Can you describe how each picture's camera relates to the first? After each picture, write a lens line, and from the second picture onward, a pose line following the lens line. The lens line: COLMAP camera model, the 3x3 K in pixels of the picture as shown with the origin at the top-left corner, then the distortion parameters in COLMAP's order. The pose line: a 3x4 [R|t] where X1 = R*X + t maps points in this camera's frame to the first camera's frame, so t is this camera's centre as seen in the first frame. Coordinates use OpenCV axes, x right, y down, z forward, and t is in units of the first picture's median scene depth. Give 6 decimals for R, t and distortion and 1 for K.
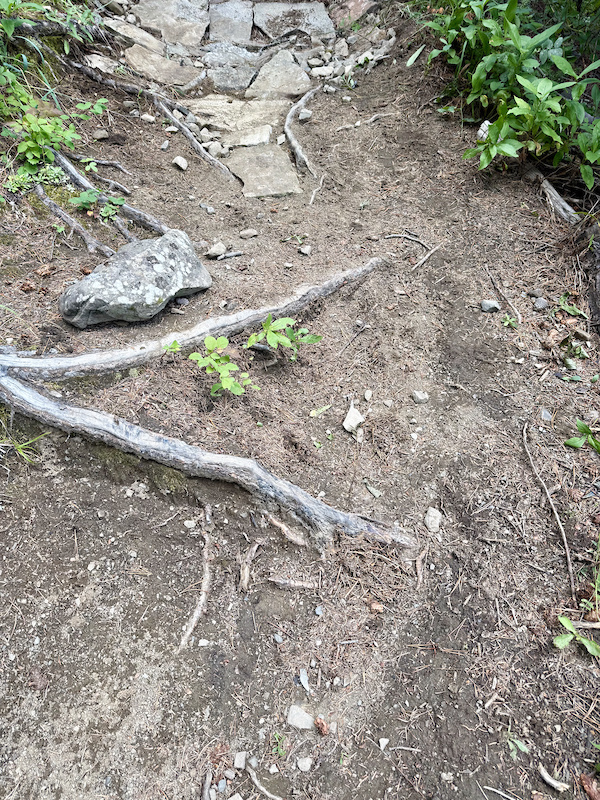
lens RADIAL K [[592.5, 0, 297.3], [0, 592.5, 397.1], [0, 0, 1]] dist [0.020575, -0.020900]
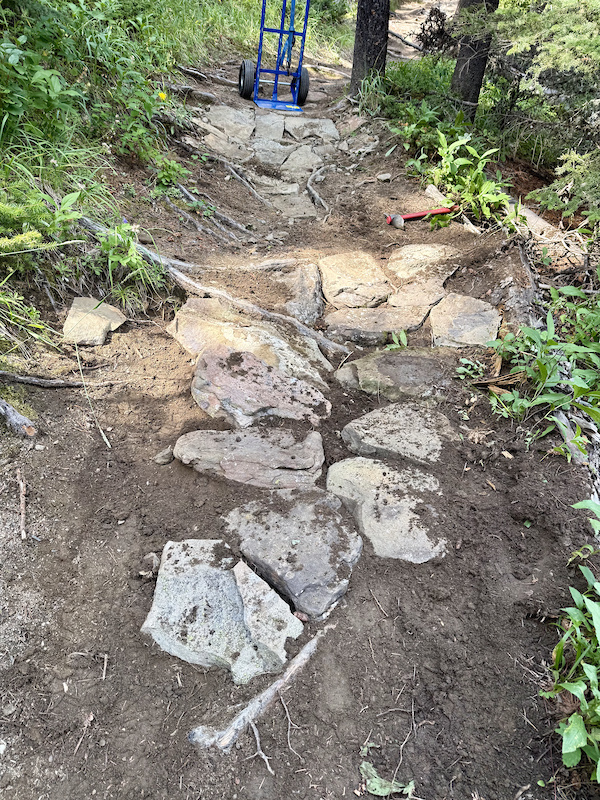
lens RADIAL K [[592.5, 0, 302.3], [0, 592.5, 403.1], [0, 0, 1]] dist [0.020575, -0.020900]
pose [[0.998357, 0.048146, 0.031066, -0.053216], [-0.042369, 0.985310, -0.165436, 0.360798], [-0.038575, 0.163848, 0.985731, -0.437644]]
